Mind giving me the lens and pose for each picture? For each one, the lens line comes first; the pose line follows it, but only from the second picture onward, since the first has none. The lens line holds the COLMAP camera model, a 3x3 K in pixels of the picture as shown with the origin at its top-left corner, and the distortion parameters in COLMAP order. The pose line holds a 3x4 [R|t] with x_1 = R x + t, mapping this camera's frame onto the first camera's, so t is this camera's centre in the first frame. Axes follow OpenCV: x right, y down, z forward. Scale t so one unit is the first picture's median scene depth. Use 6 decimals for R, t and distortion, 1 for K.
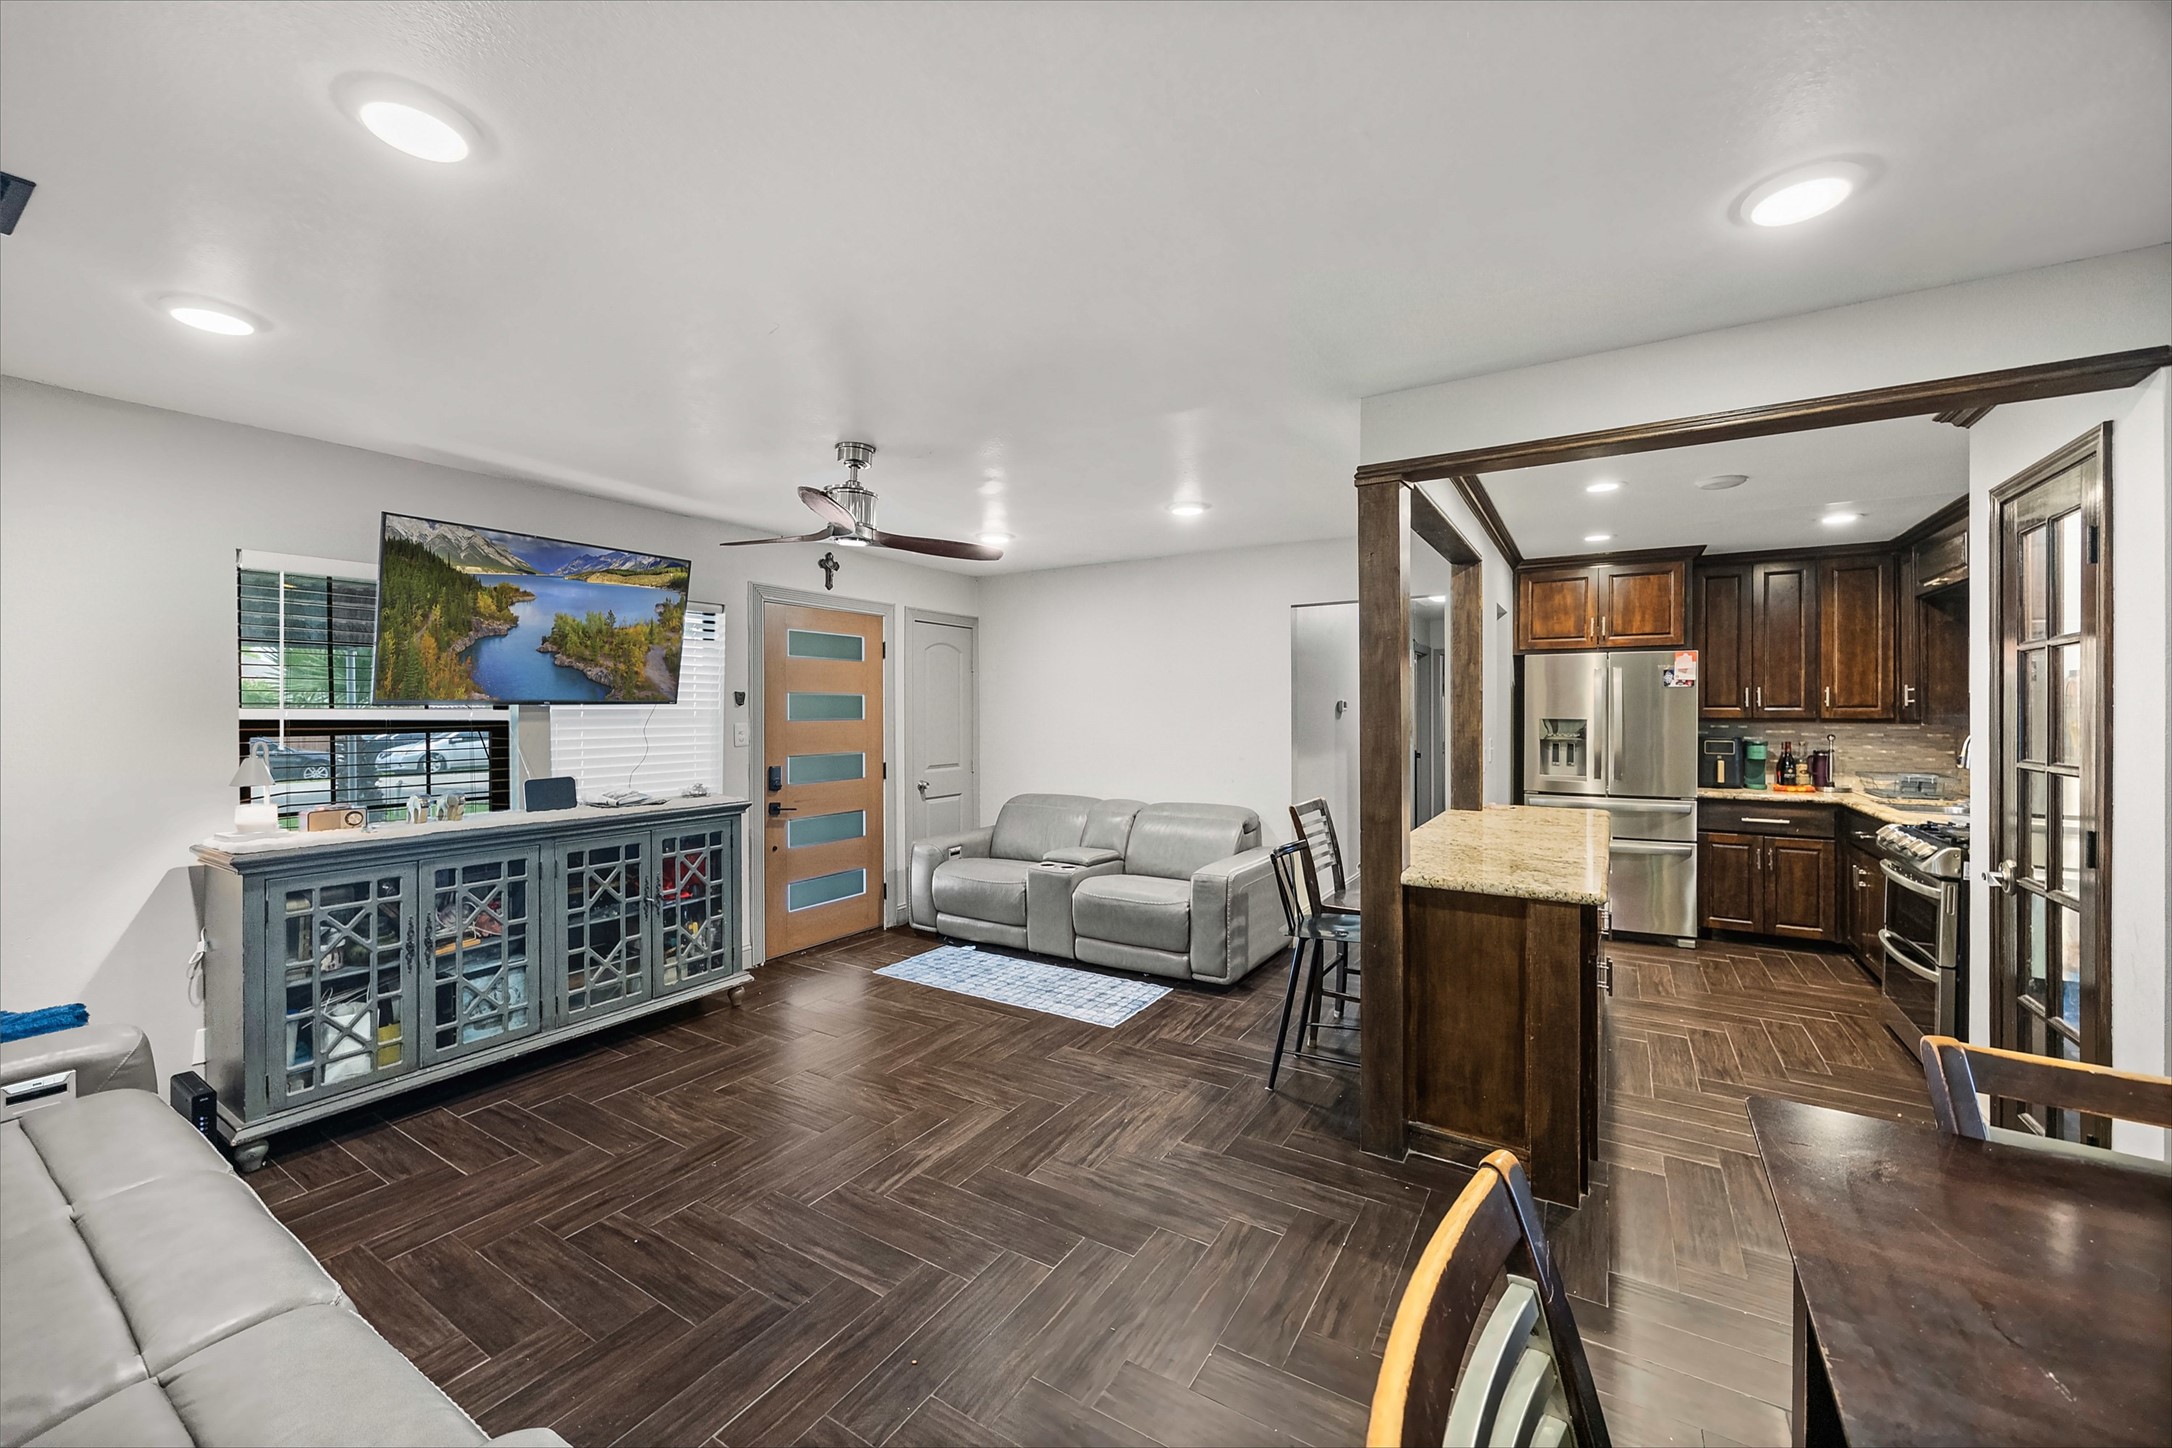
lens RADIAL K [[834.9, 0, 1086.8], [0, 834.9, 708.1], [0, 0, 1]] dist [-0.002657, -0.000283]
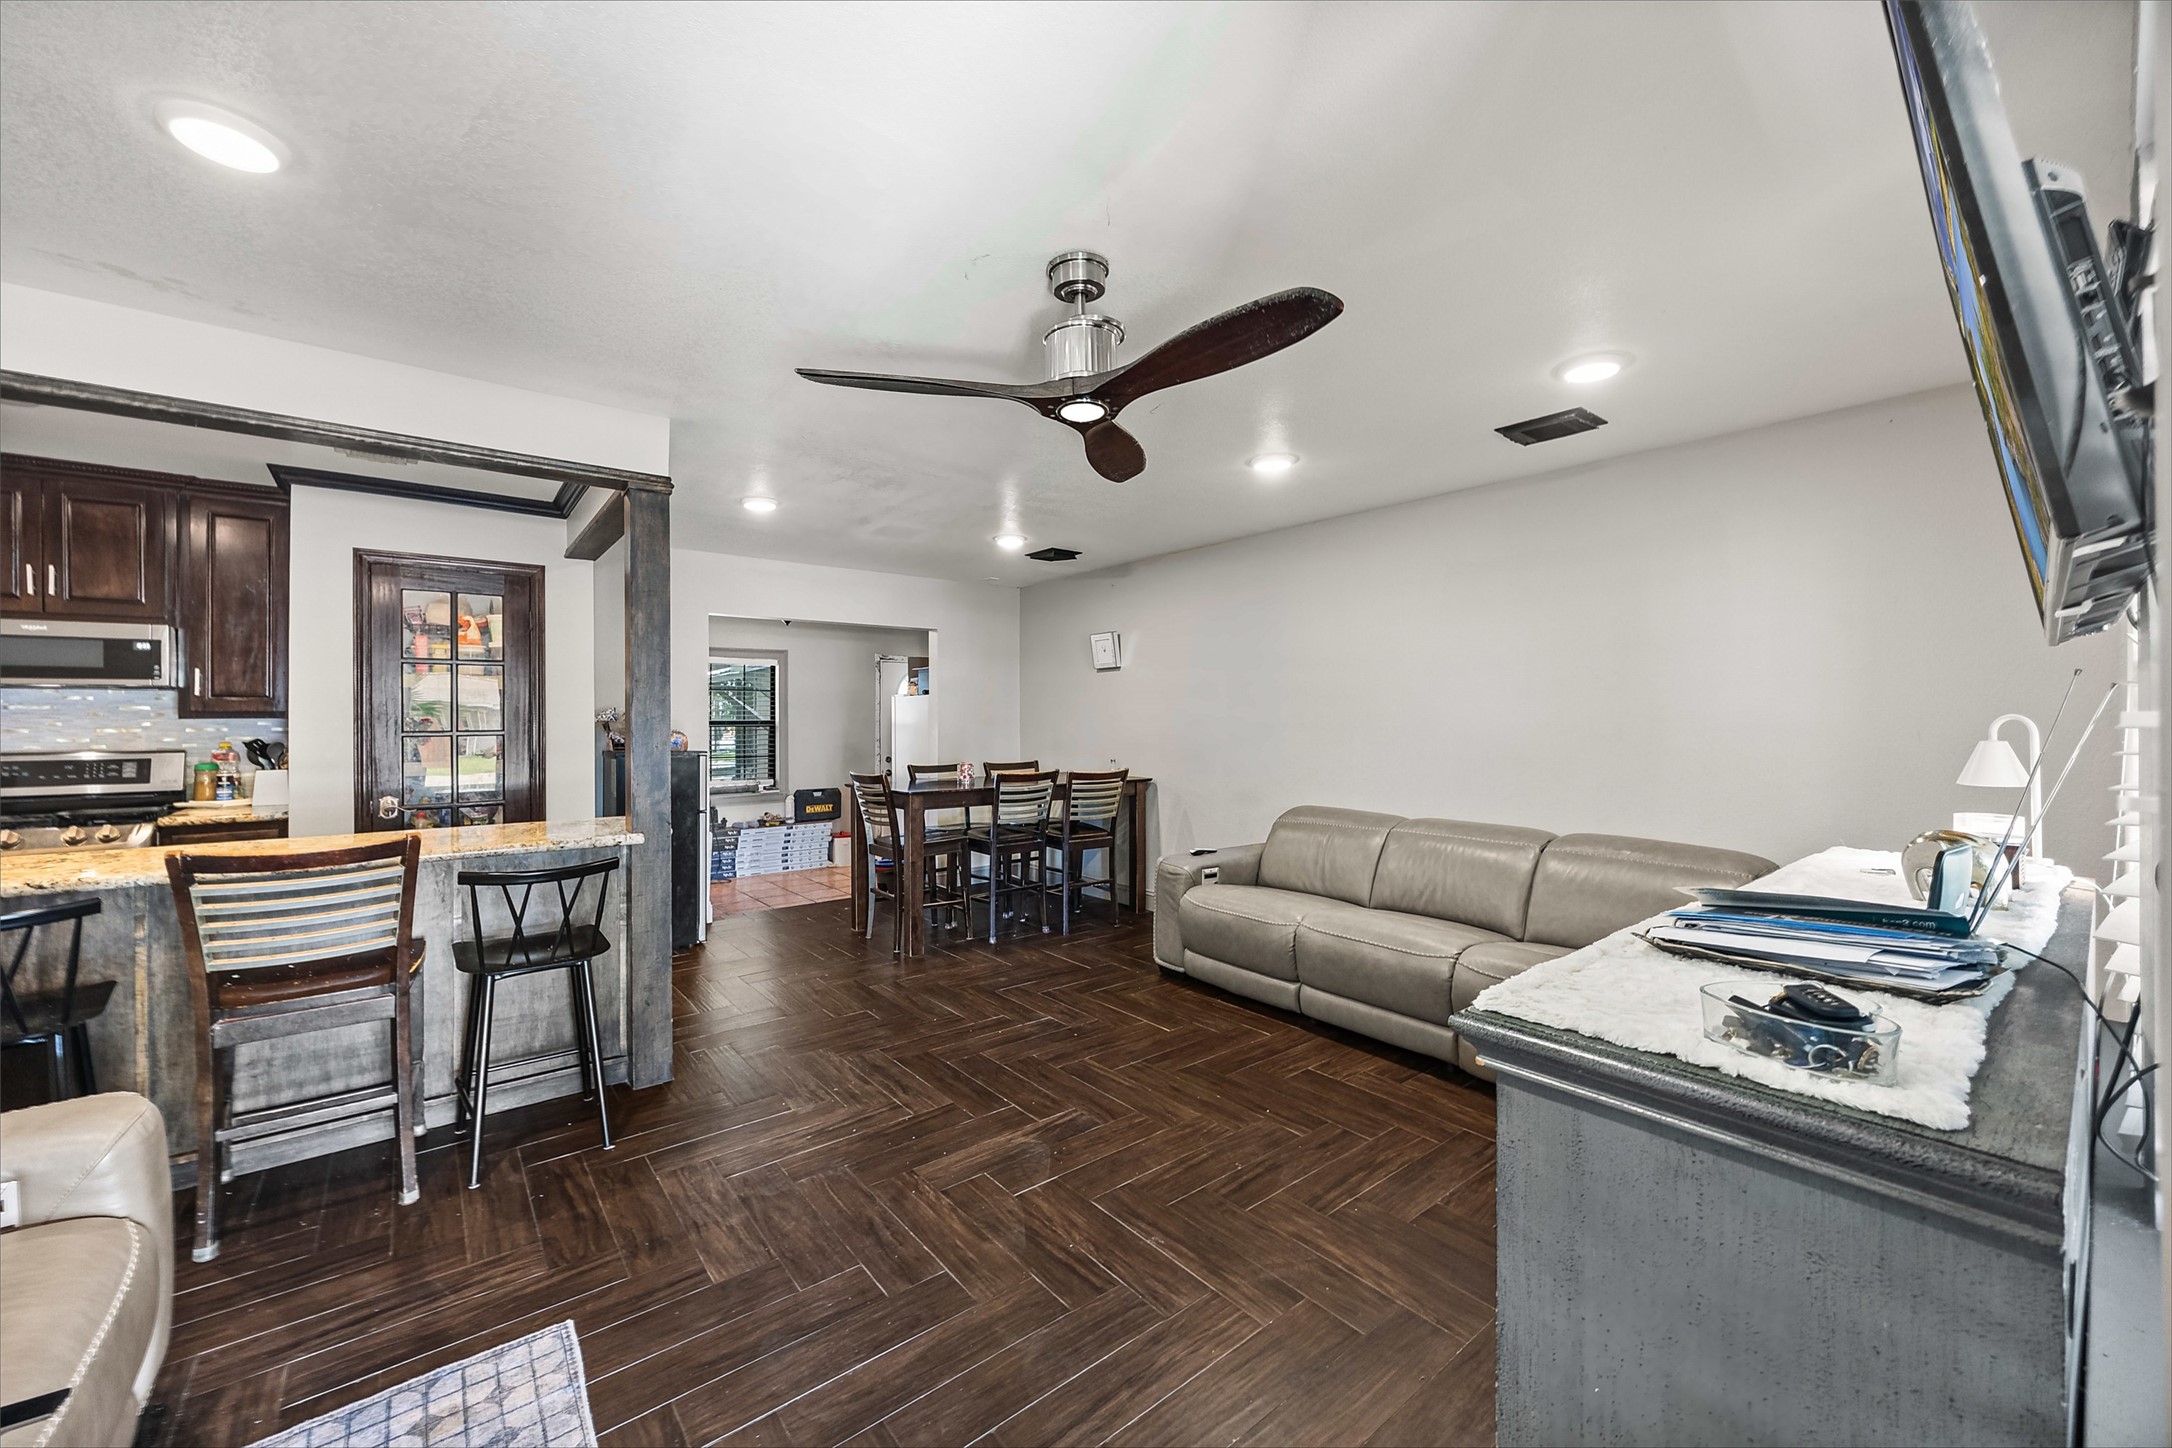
lens RADIAL K [[834.9, 0, 1072.3], [0, 834.9, 732.2], [0, 0, 1]] dist [-0.002657, -0.000283]
pose [[-0.940857, -0.000439, 0.338803, -0.370326], [0.005432, 0.999851, 0.016383, 0.027791], [-0.338759, 0.017254, -0.940715, 1.220474]]
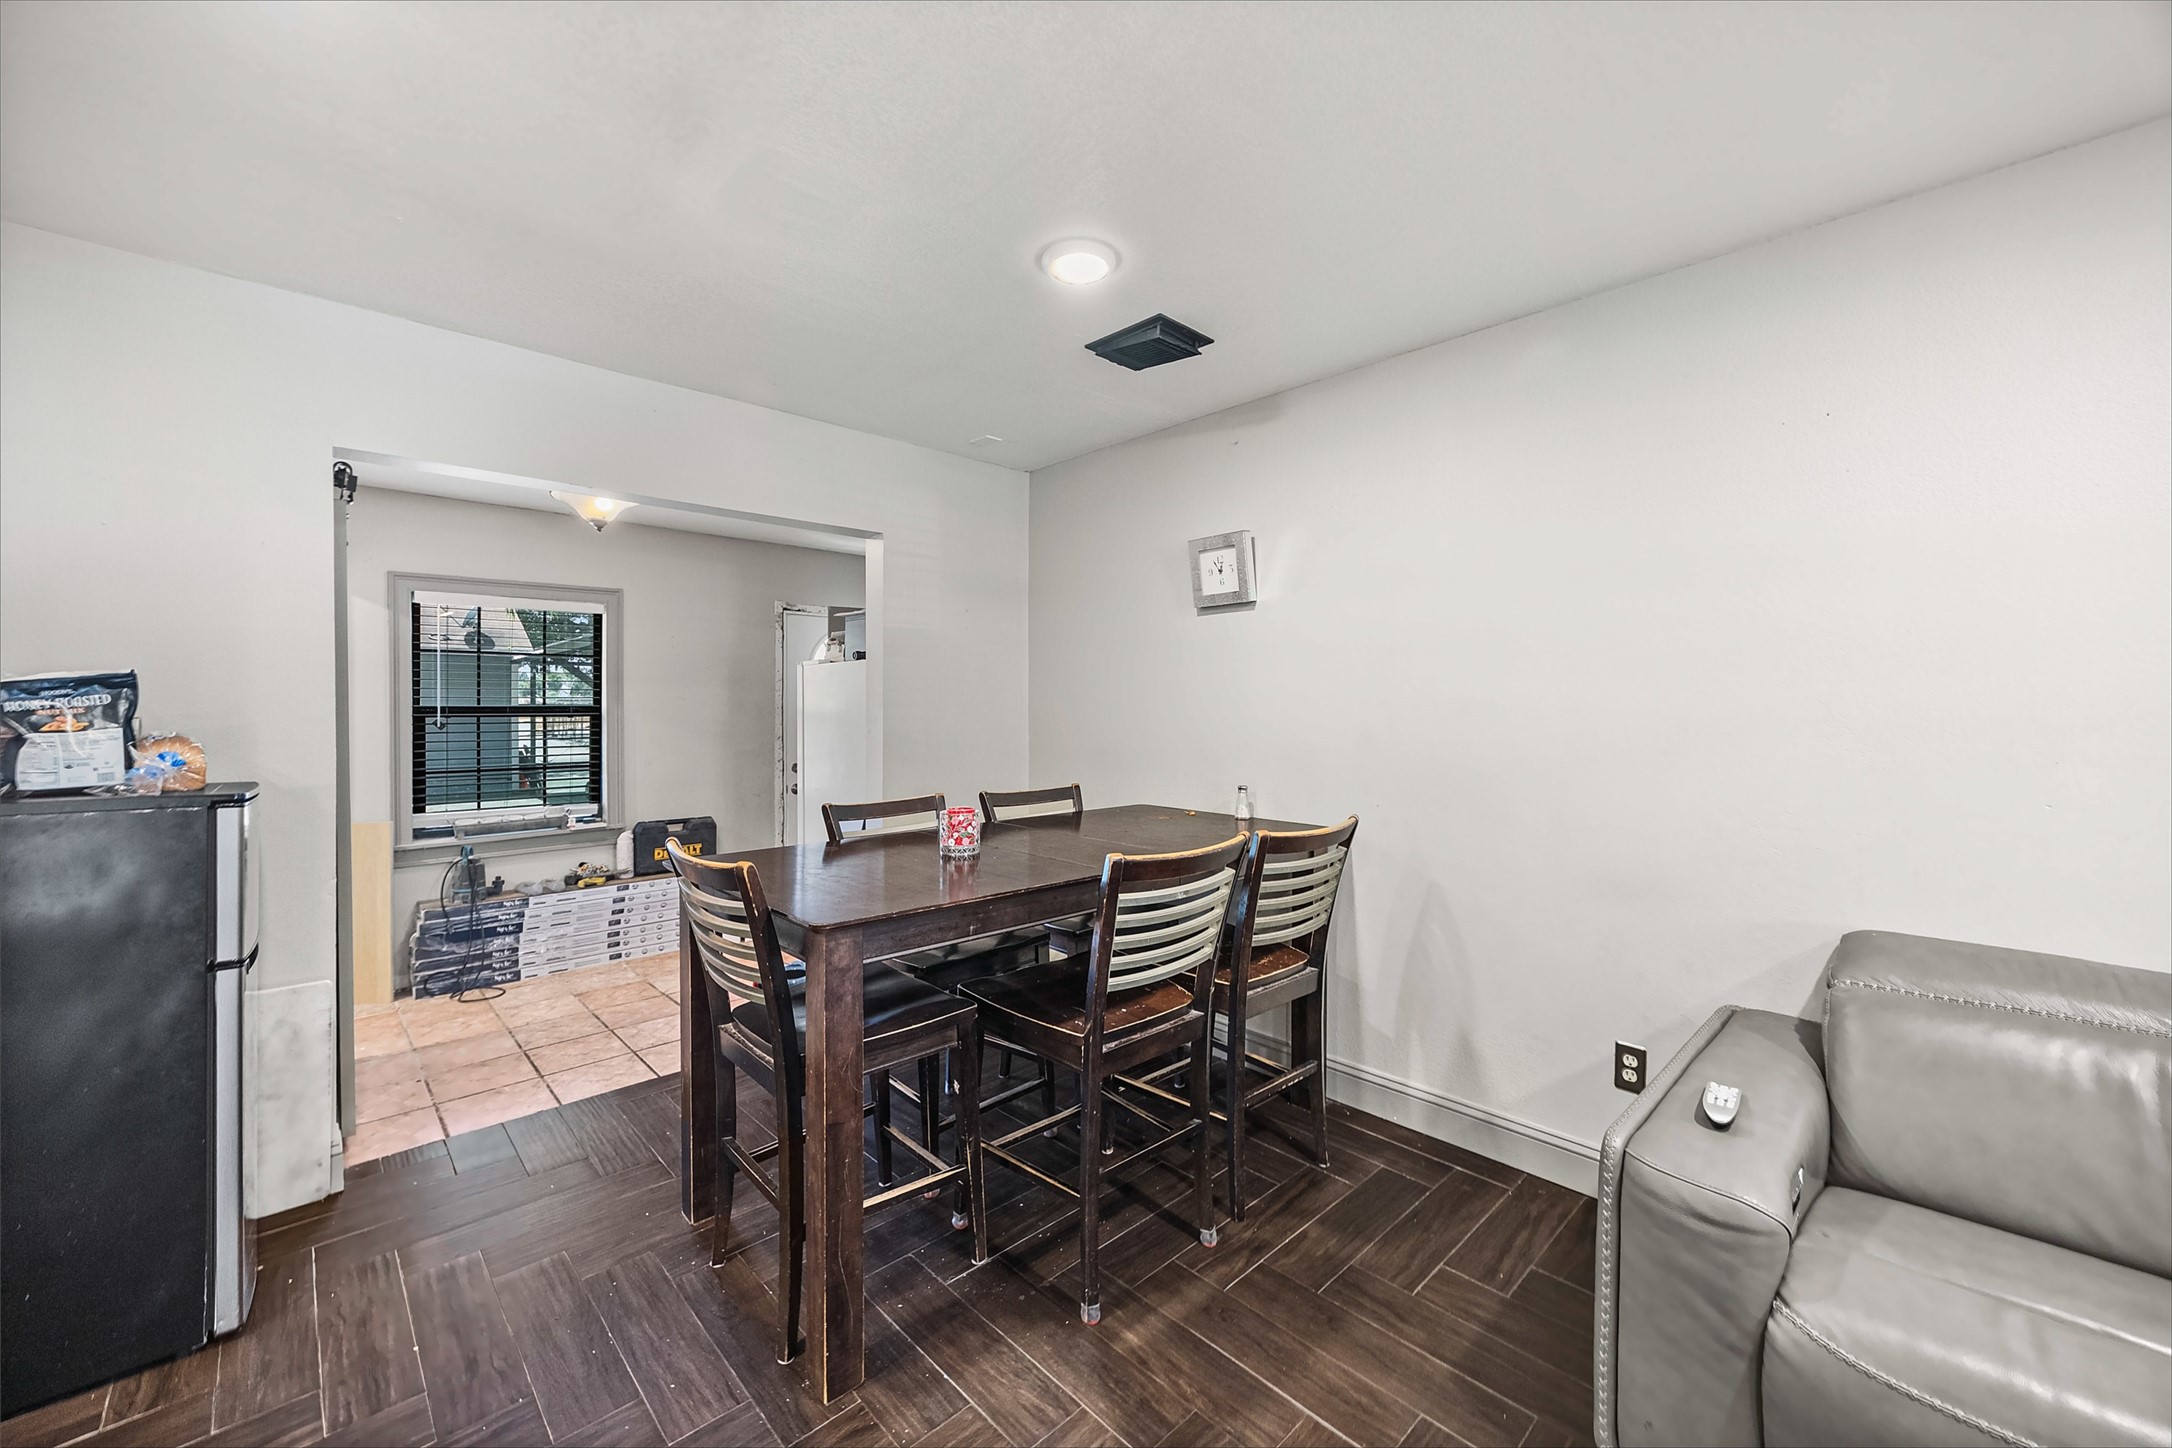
lens RADIAL K [[834.9, 0, 1069.8], [0, 834.9, 706.5], [0, 0, 1]] dist [-0.002657, -0.000283]
pose [[-0.965631, 0.001885, 0.259911, 0.001572], [0.003076, 0.999987, 0.004178, 0.026339], [-0.259900, 0.004834, -0.965623, 0.586801]]
